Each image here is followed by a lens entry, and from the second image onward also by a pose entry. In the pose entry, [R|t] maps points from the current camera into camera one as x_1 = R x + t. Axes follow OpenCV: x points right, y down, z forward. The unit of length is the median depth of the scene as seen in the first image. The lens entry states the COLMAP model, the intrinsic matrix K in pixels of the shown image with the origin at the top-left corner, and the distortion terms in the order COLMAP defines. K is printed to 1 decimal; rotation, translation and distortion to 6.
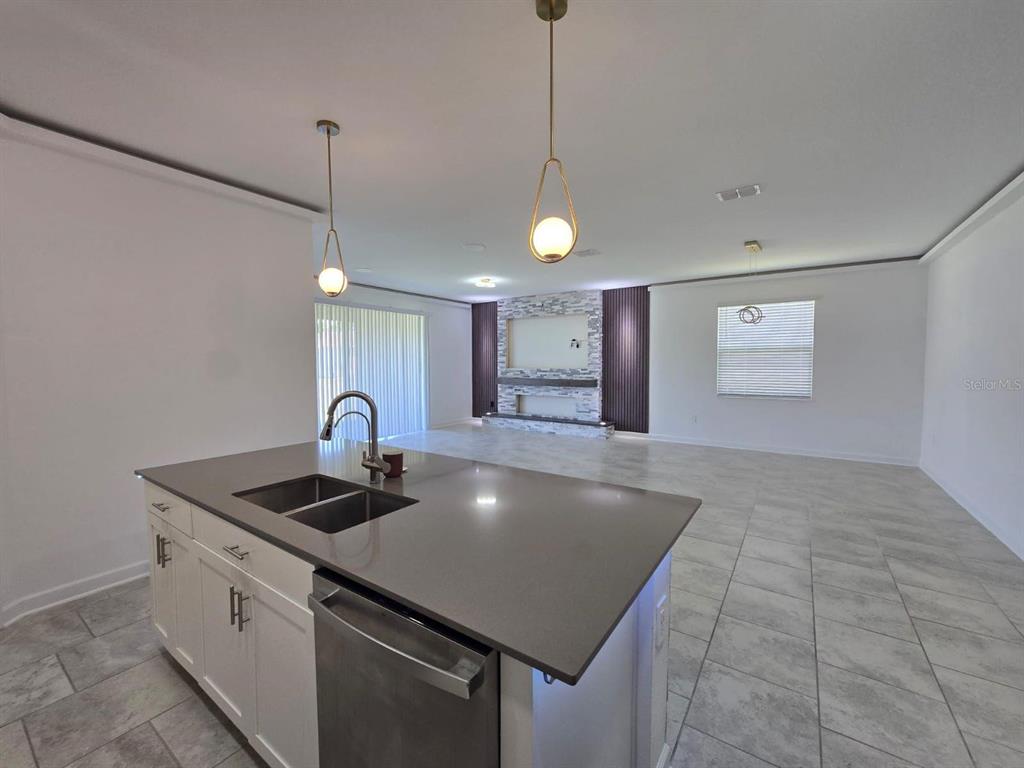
lens RADIAL K [[419.0, 0, 512.0], [0, 419.0, 384.0], [0, 0, 1]] dist [0.000818, 0.000463]
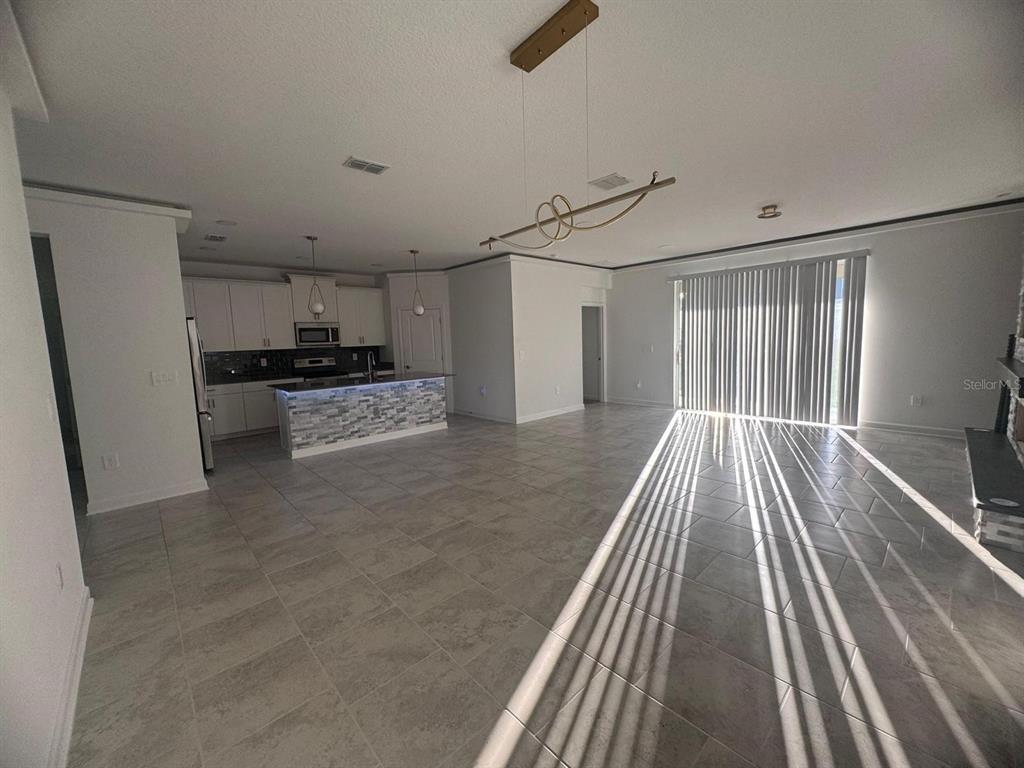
lens RADIAL K [[410.9, 0, 512.0], [0, 410.9, 384.0], [0, 0, 1]] dist [-0.000233, 0.000191]
pose [[-0.216897, 0.118564, -0.968968, 0.570504], [-0.018091, 0.991938, 0.125425, -0.034556], [0.976027, 0.044734, -0.213003, 0.613398]]
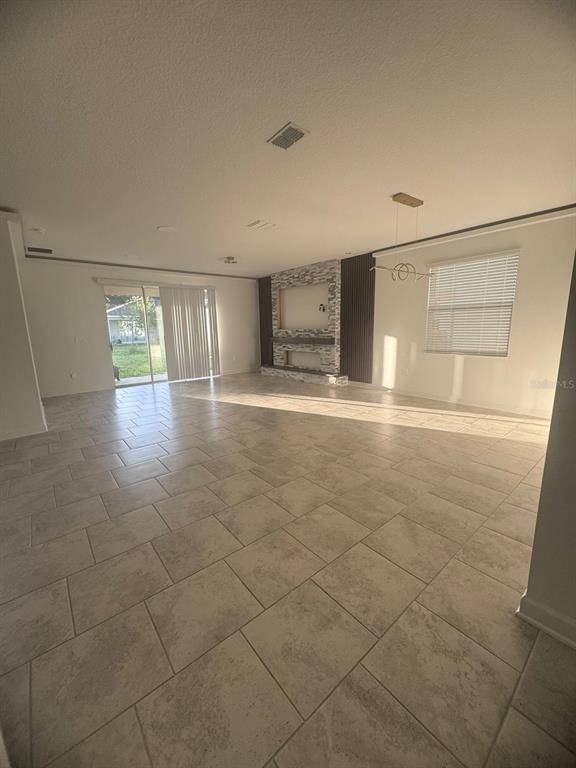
lens RADIAL K [[308.2, 0, 288.0], [0, 308.2, 384.0], [0, 0, 1]] dist [-0.000233, 0.000191]
pose [[0.963693, 0.034195, -0.264816, 0.297139], [0.000926, 0.991332, 0.131376, 0.003773], [0.267013, -0.126851, 0.955308, 0.100048]]
